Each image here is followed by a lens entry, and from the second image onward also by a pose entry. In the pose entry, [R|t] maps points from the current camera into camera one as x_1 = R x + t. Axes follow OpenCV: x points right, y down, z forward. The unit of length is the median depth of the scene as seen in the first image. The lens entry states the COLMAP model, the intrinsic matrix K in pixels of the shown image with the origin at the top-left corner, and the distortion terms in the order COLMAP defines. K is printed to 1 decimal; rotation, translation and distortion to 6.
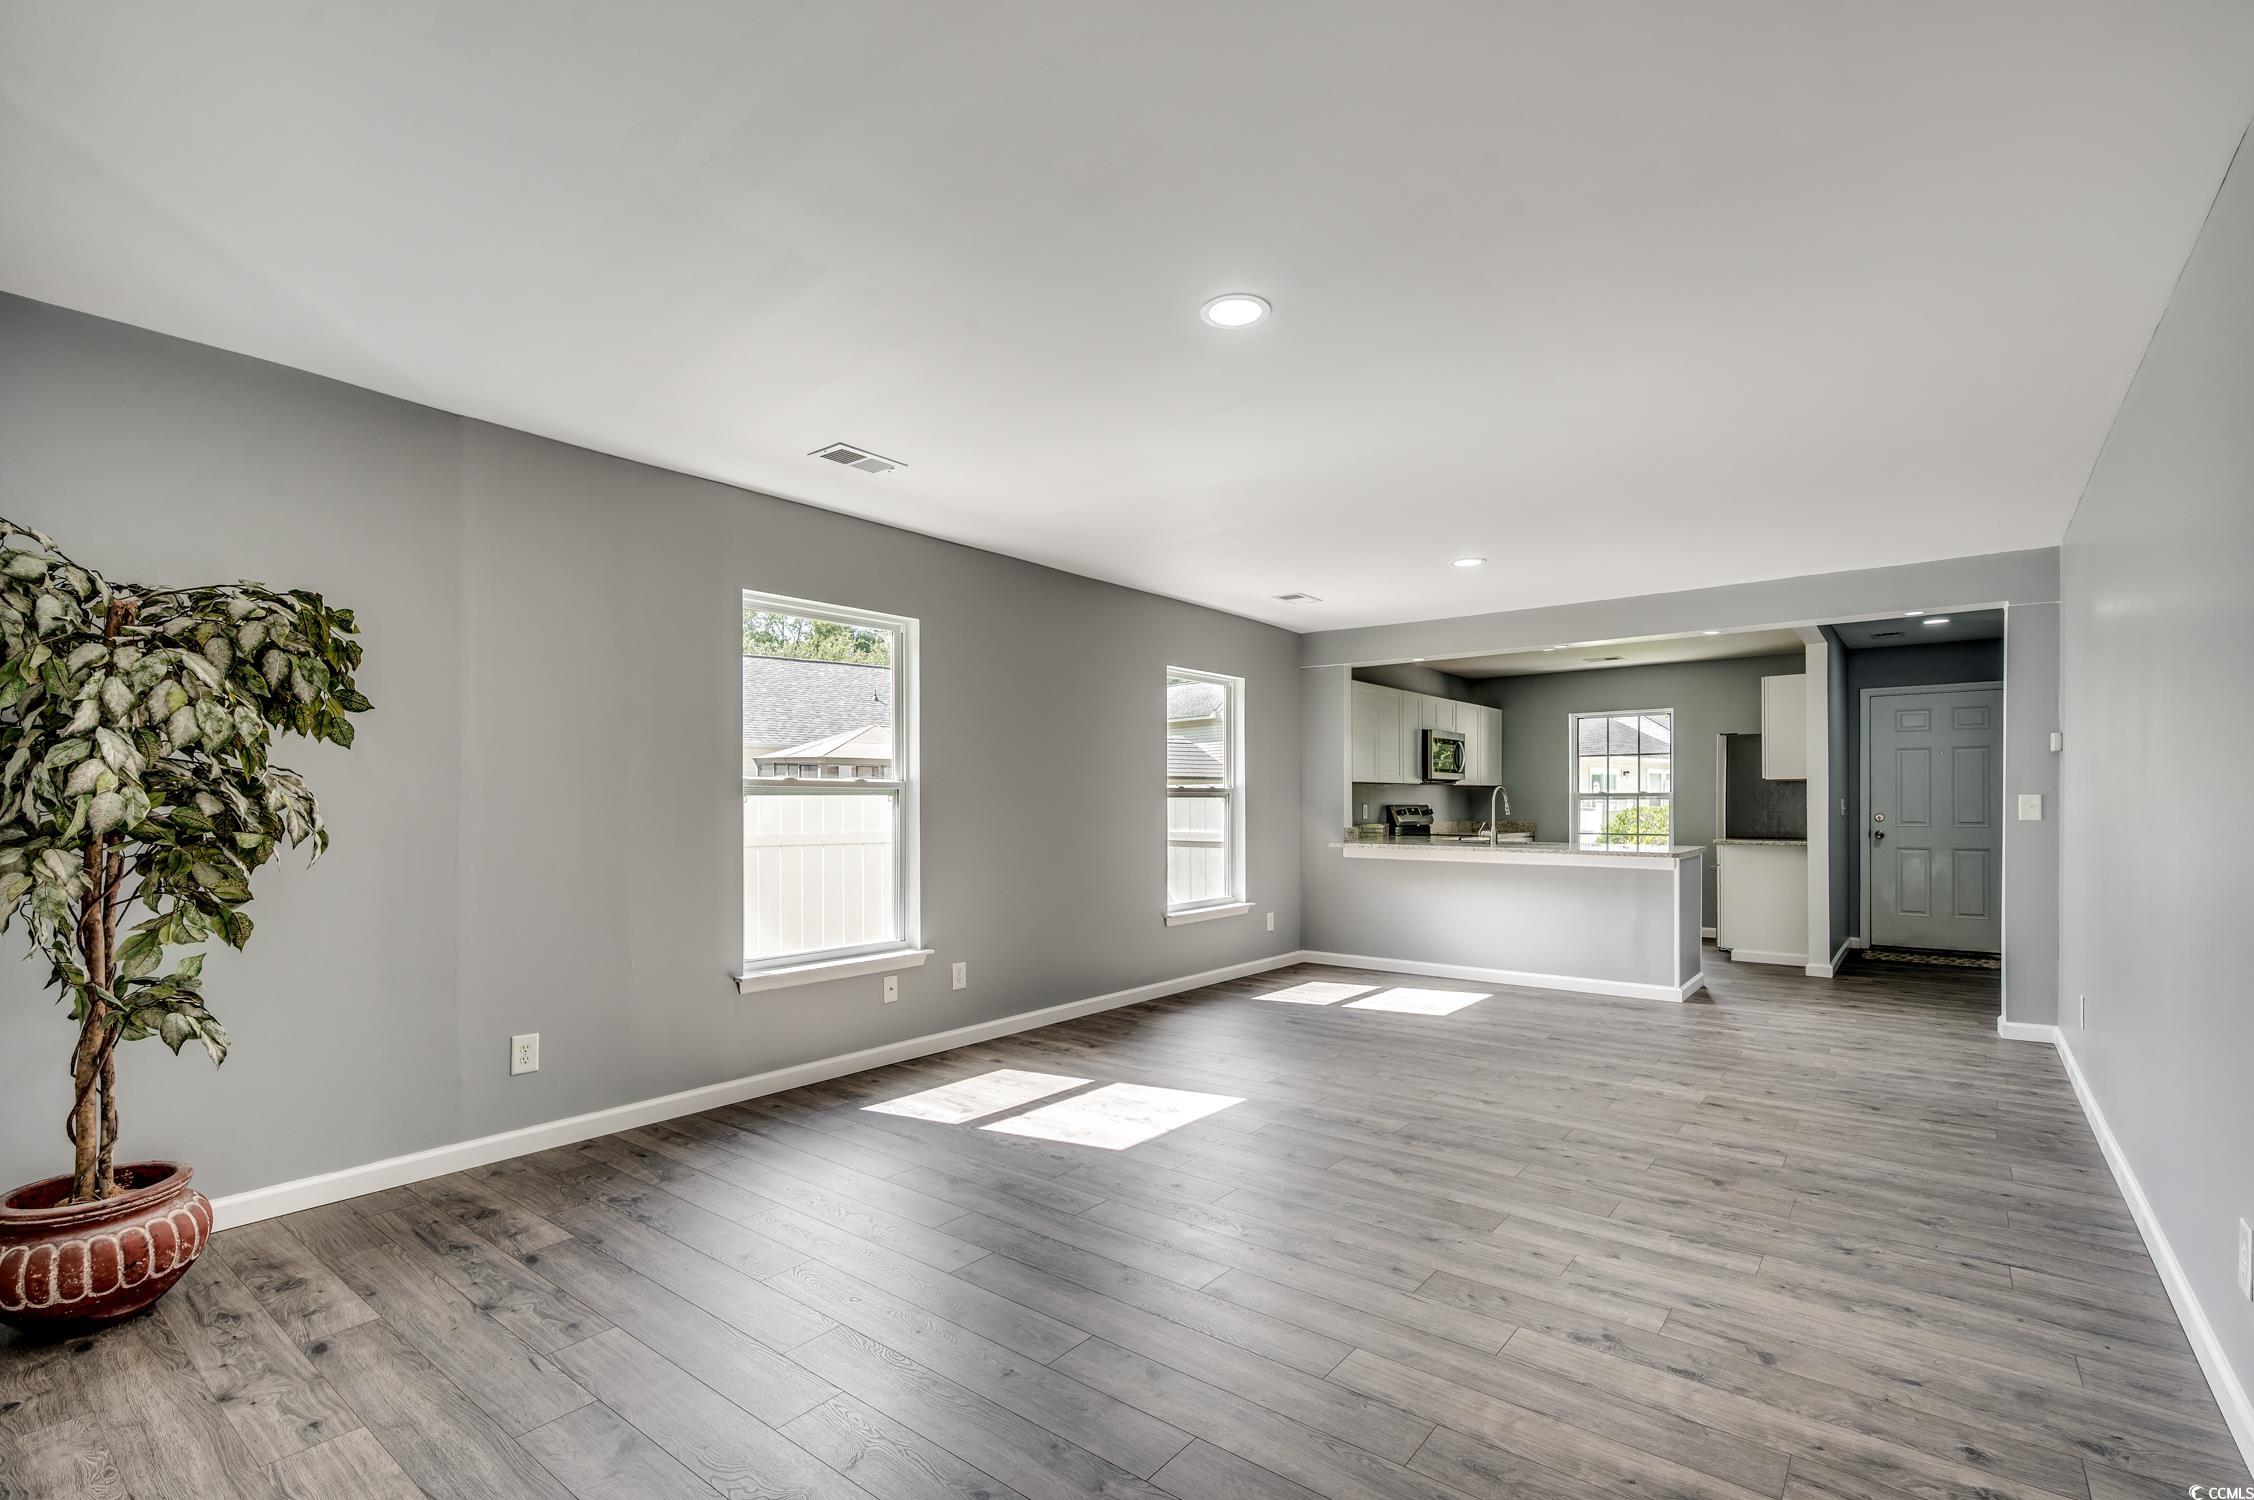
lens RADIAL K [[1016.9, 0, 1140.3], [0, 1016.9, 810.2], [0, 0, 1]] dist [-0.001063, 0.001235]
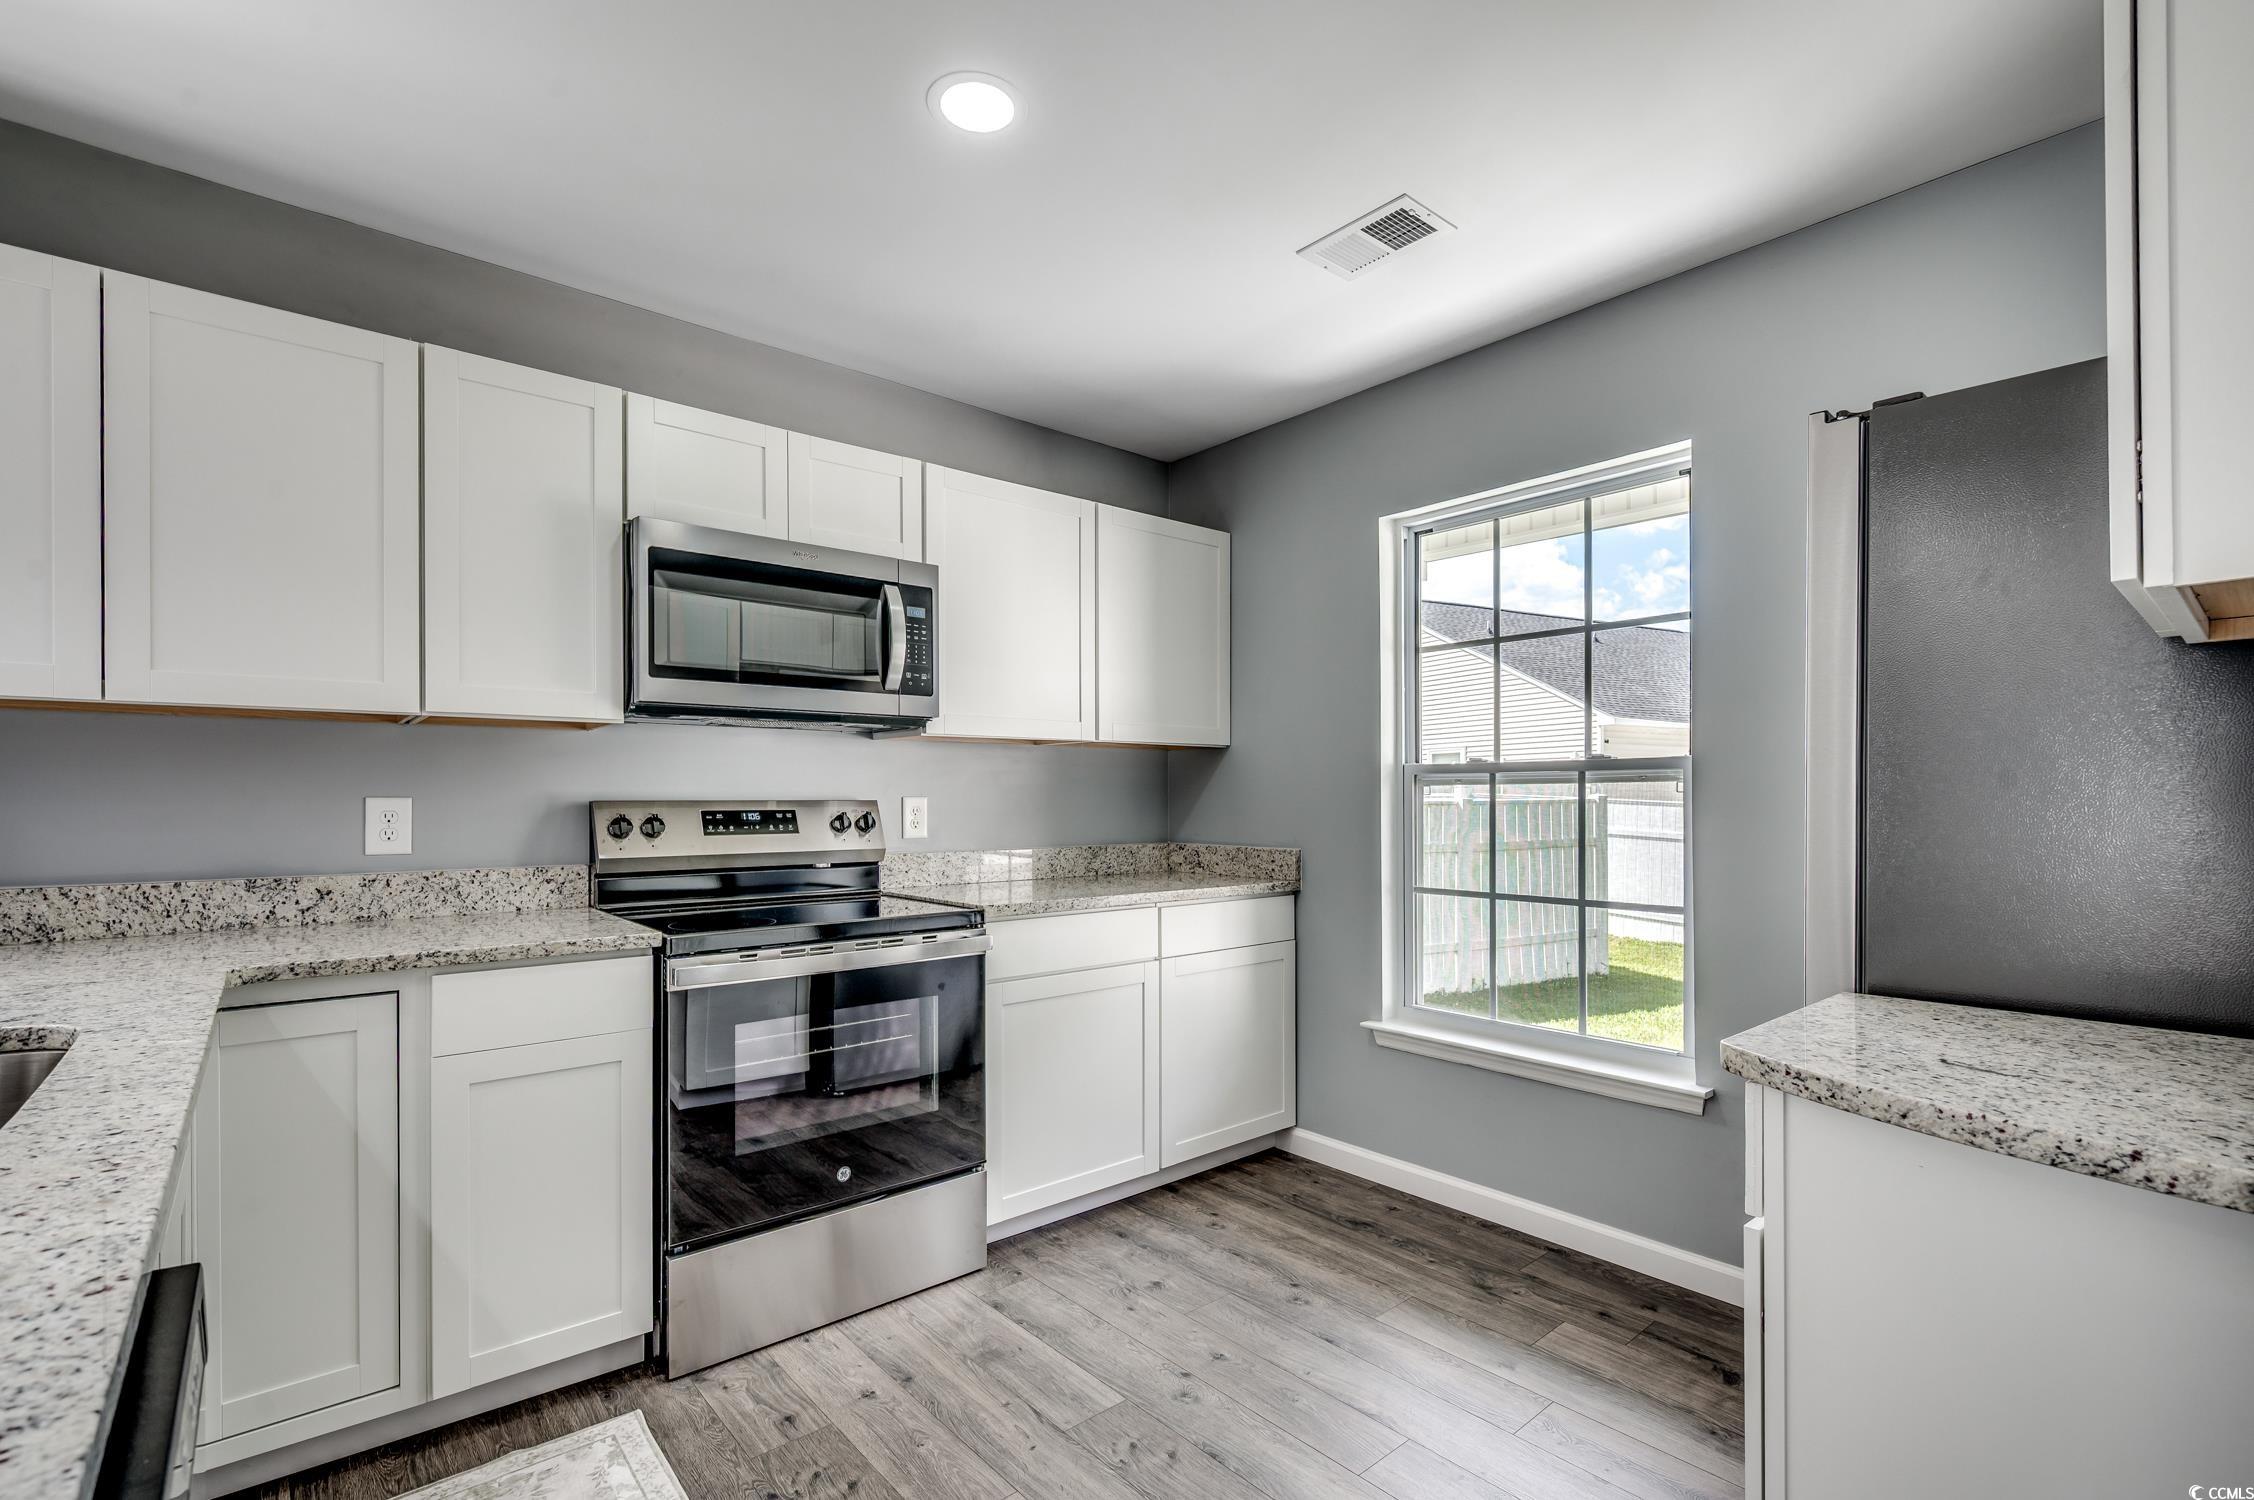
lens RADIAL K [[1016.9, 0, 1135.7], [0, 1016.9, 793.9], [0, 0, 1]] dist [-0.001063, 0.001235]
pose [[0.981389, -0.001926, -0.192023, 1.038084], [-0.000043, 0.999947, -0.010252, -0.010529], [0.192032, 0.010069, 0.981337, 1.707954]]
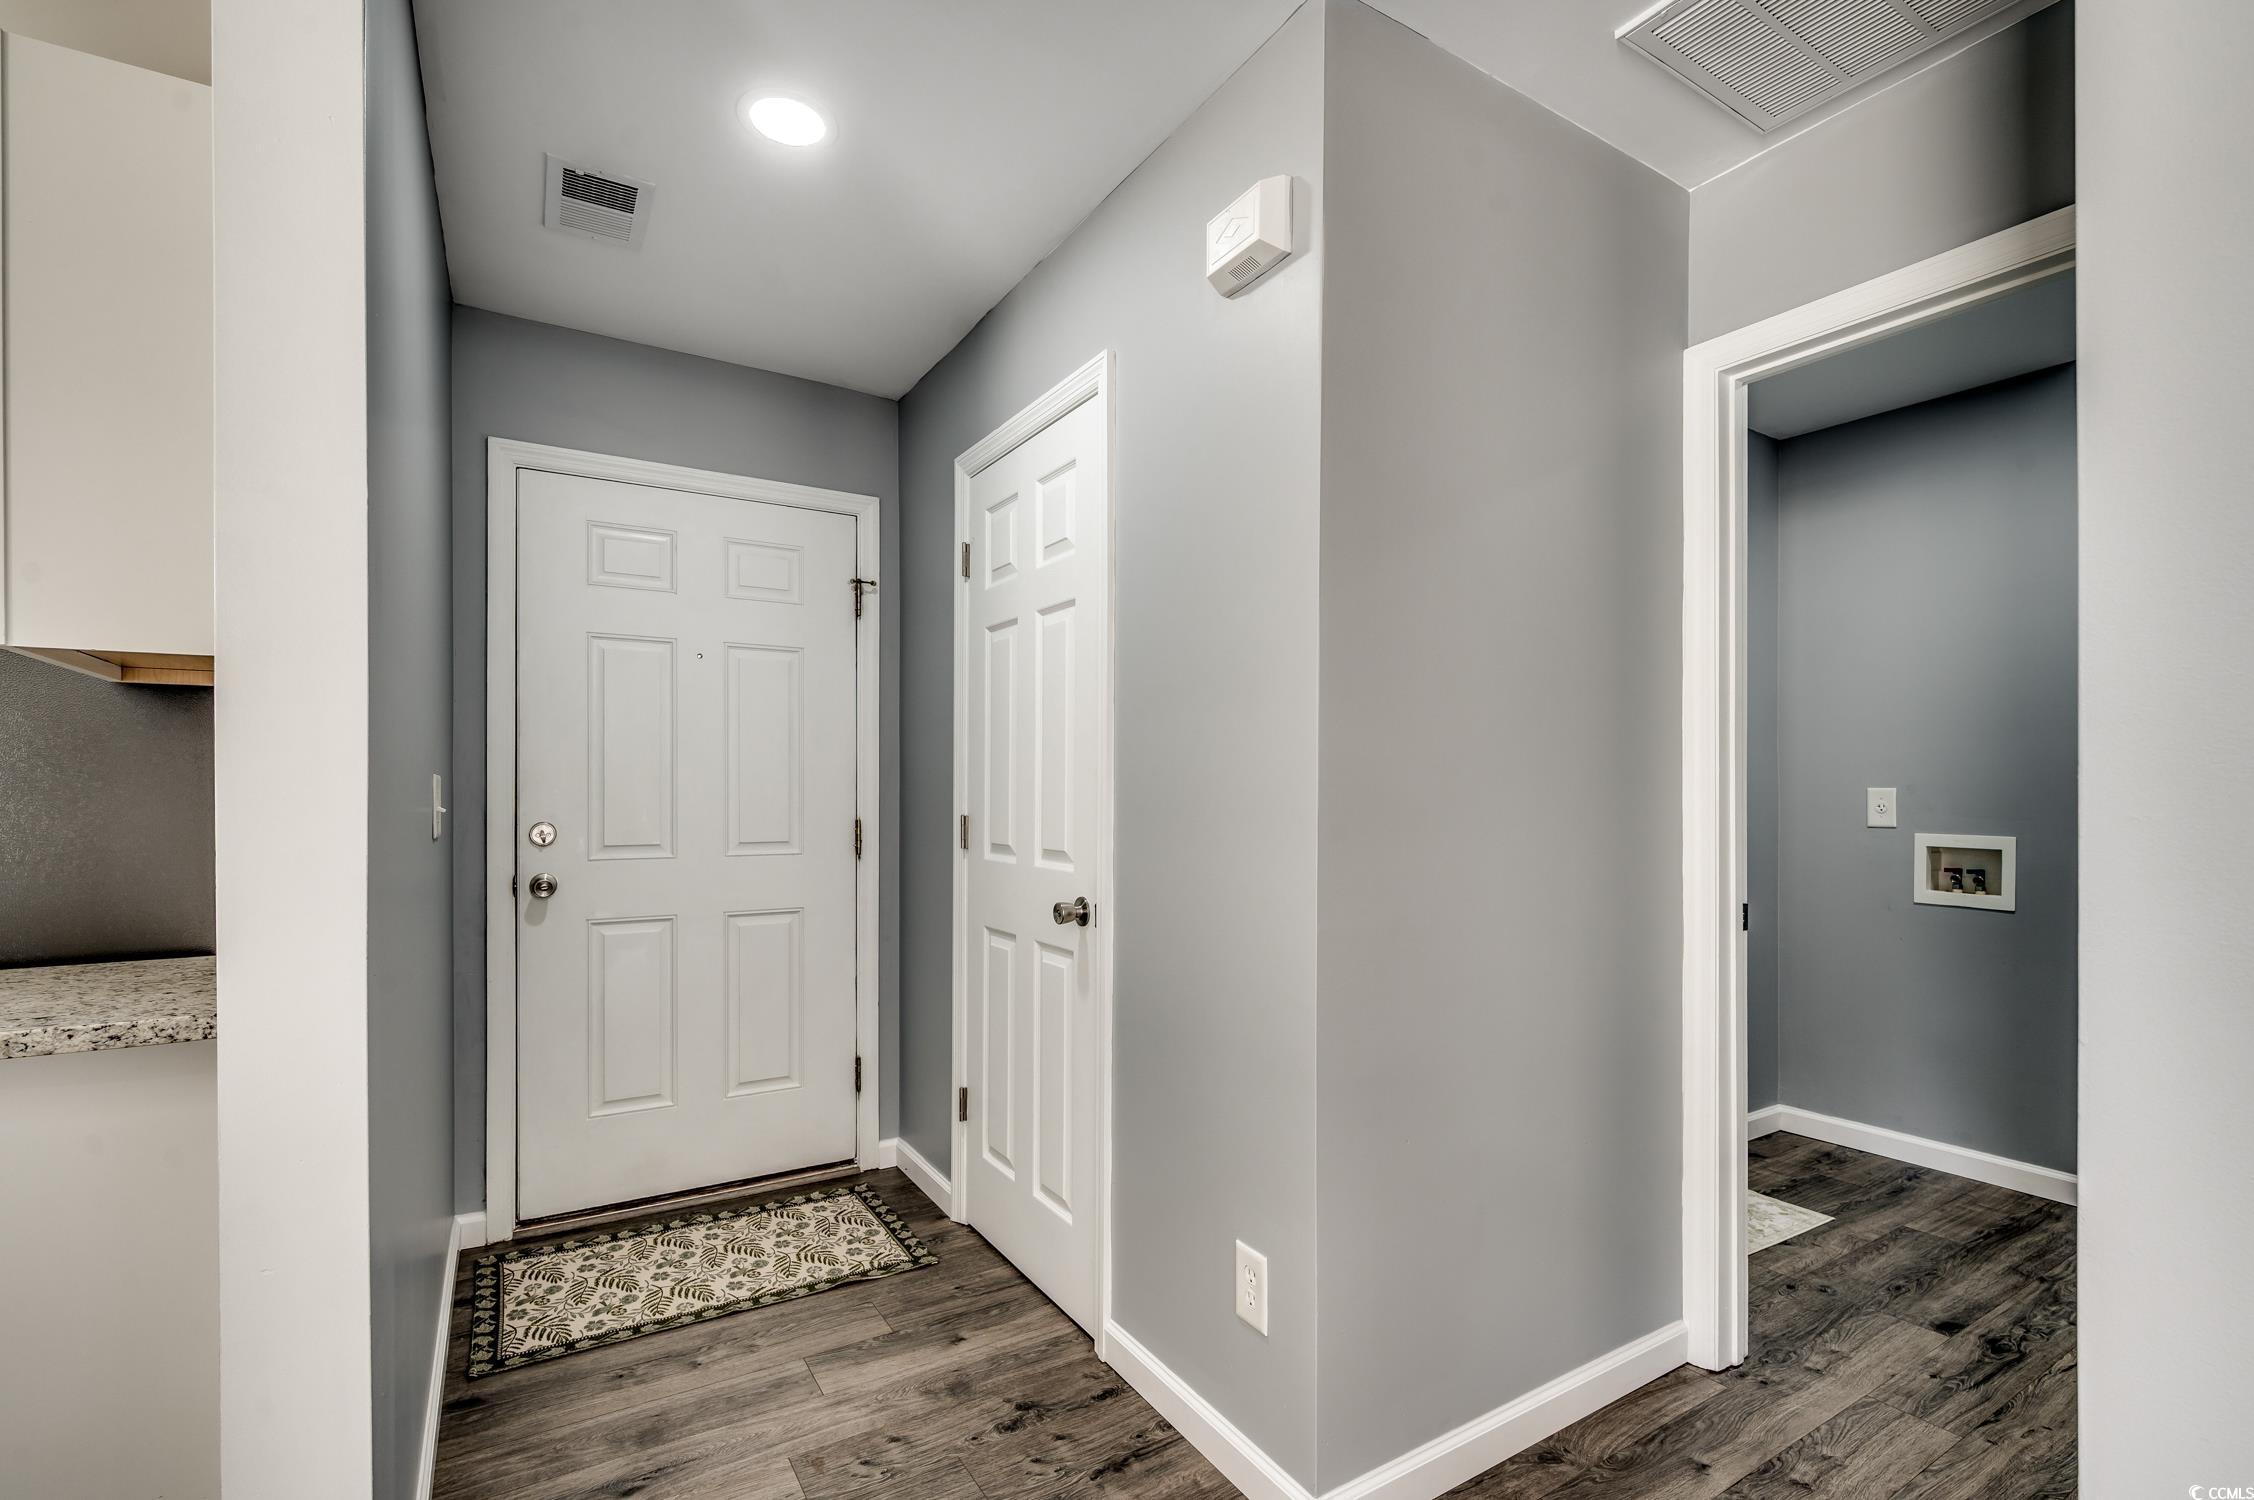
lens RADIAL K [[1016.9, 0, 1132.9], [0, 1016.9, 796.1], [0, 0, 1]] dist [-0.001063, 0.001235]
pose [[0.346609, -0.002403, 0.938007, 1.041593], [0.003729, 0.999992, 0.001184, -0.010934], [-0.938002, 0.003087, 0.346615, 1.521675]]
